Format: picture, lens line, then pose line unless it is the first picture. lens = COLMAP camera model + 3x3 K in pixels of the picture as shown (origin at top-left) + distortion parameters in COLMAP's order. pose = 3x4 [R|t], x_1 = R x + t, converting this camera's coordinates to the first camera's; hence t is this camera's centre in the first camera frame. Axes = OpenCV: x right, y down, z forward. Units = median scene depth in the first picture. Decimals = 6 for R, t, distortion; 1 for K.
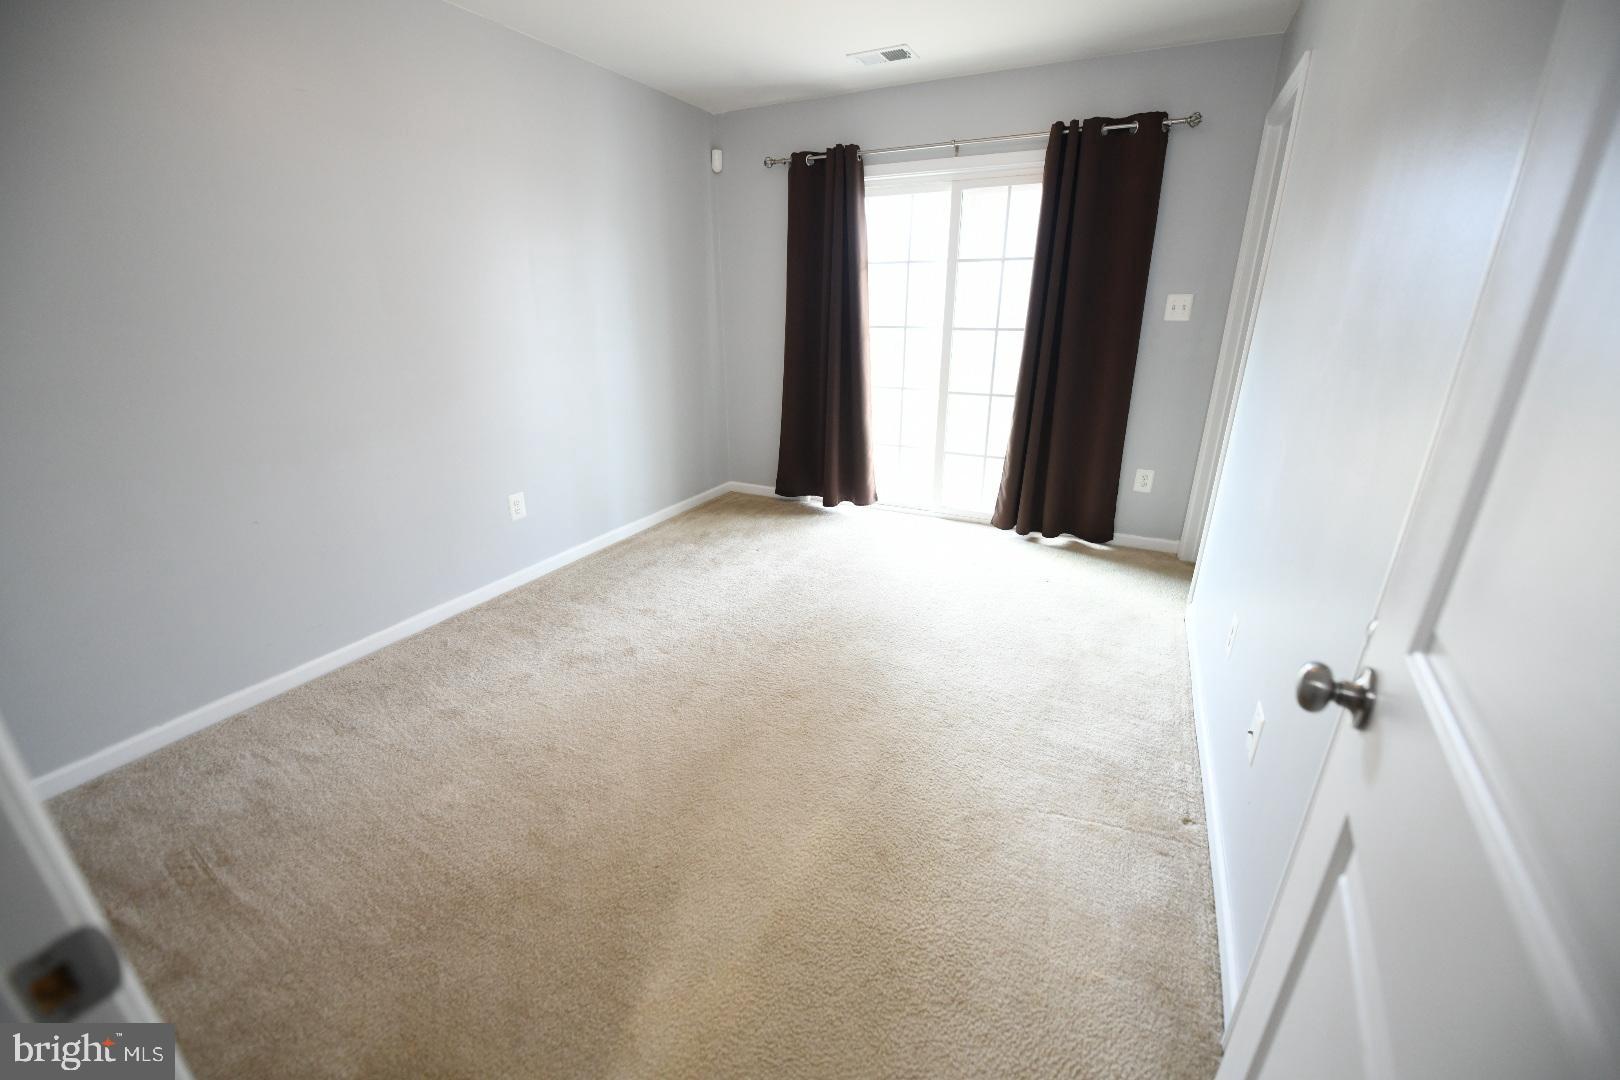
lens RADIAL K [[648.3, 0, 808.6], [0, 648.3, 544.2], [0, 0, 1]] dist [-0.019247, -0.001127]
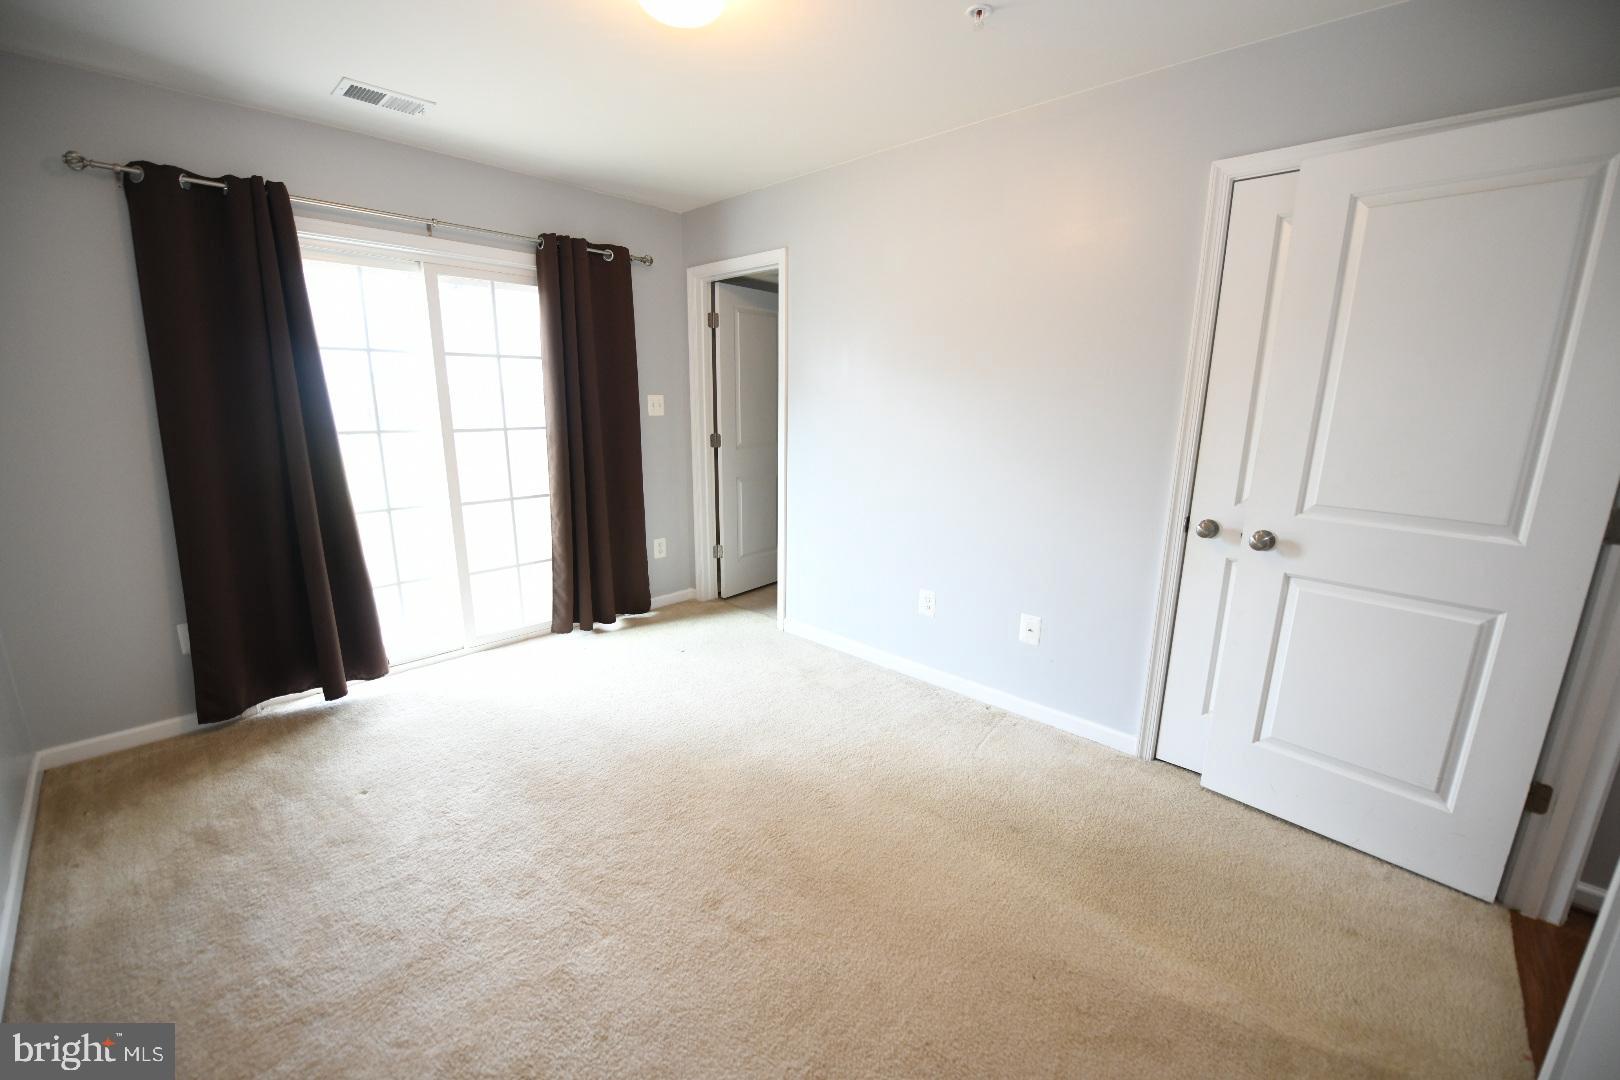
lens RADIAL K [[648.3, 0, 808.6], [0, 648.3, 544.2], [0, 0, 1]] dist [-0.019247, -0.001127]
pose [[0.285719, -0.213258, 0.934283, -0.474933], [0.312496, 0.942368, 0.119537, -0.153927], [-0.905931, 0.257806, 0.335895, 0.343453]]
